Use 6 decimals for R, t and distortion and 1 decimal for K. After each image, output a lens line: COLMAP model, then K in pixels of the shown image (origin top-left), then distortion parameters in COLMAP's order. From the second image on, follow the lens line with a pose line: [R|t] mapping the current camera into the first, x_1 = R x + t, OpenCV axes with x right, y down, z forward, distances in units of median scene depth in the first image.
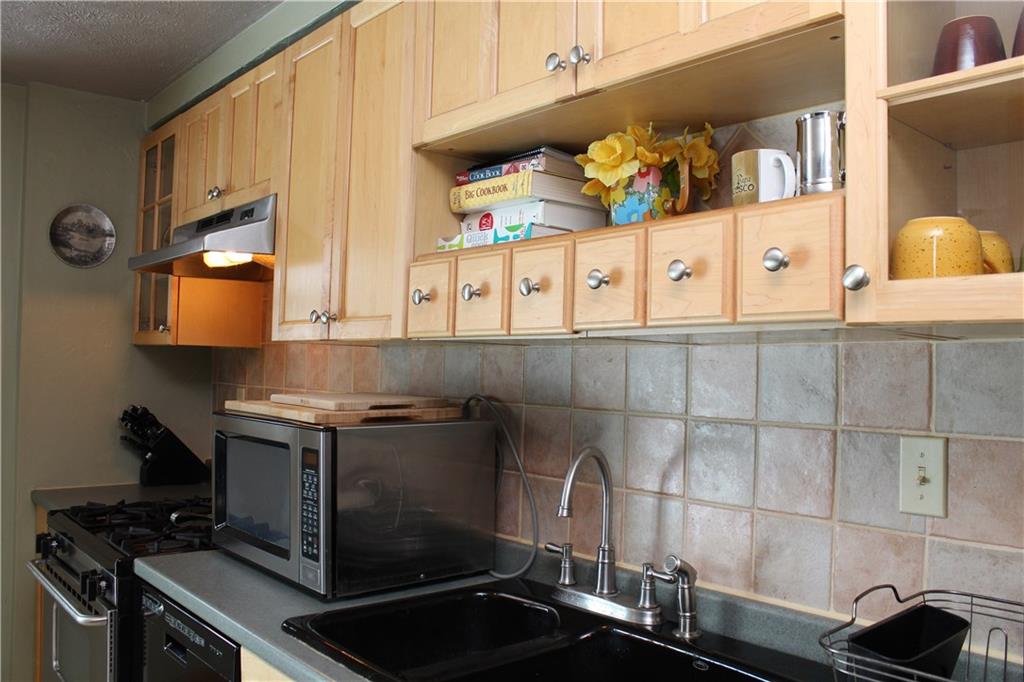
lens RADIAL K [[841.7, 0, 511.8], [0, 841.7, 343.0], [0, 0, 1]] dist [-0.141649, 0.084274]
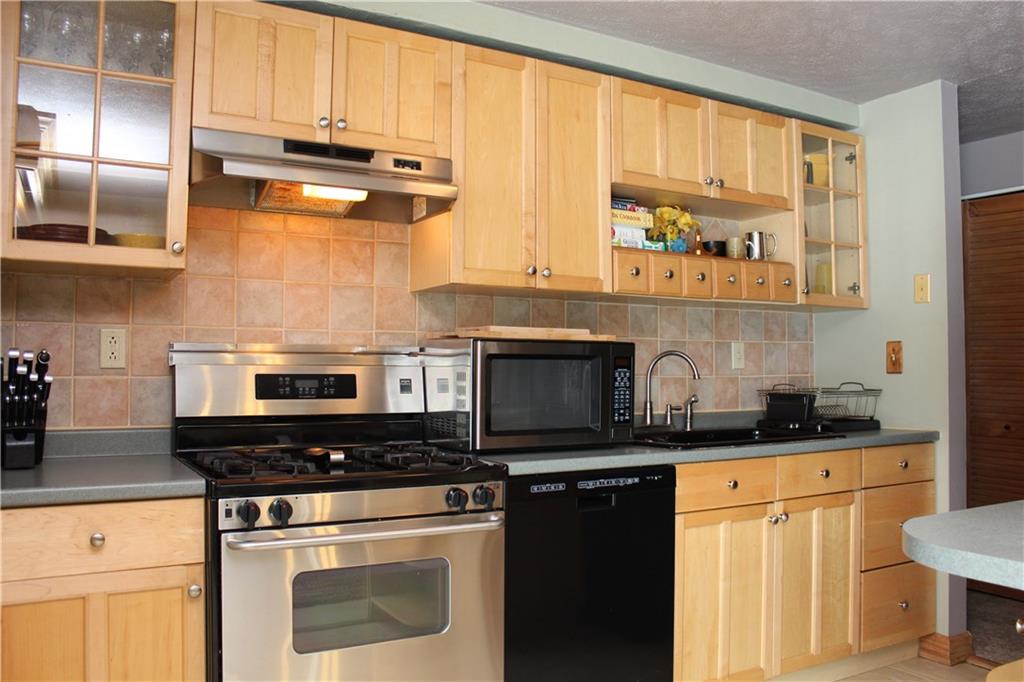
lens RADIAL K [[841.7, 0, 518.7], [0, 841.7, 339.0], [0, 0, 1]] dist [-0.141649, 0.084274]
pose [[0.178849, 0.015641, 0.983752, -1.926006], [-0.025646, 0.999608, -0.011230, 0.118193], [-0.983542, -0.023221, 0.179180, 0.912767]]
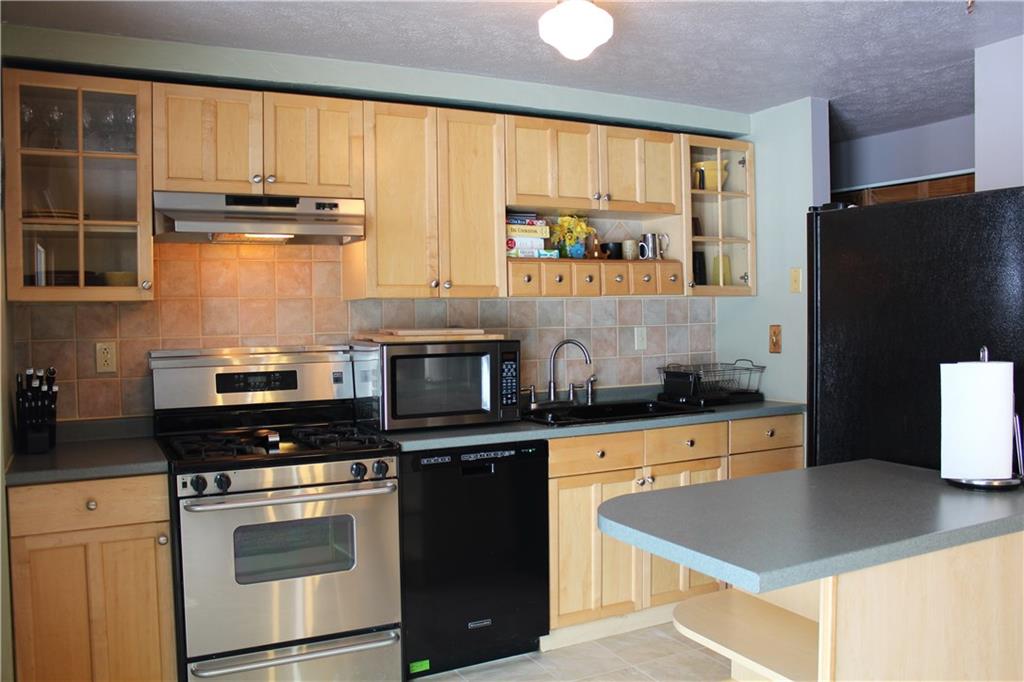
lens RADIAL K [[841.7, 0, 504.9], [0, 841.7, 341.5], [0, 0, 1]] dist [-0.141649, 0.084274]
pose [[0.227764, -0.053998, 0.972218, -2.261023], [-0.007178, 0.998341, 0.057131, -0.015267], [-0.973690, -0.019991, 0.226999, 0.548366]]
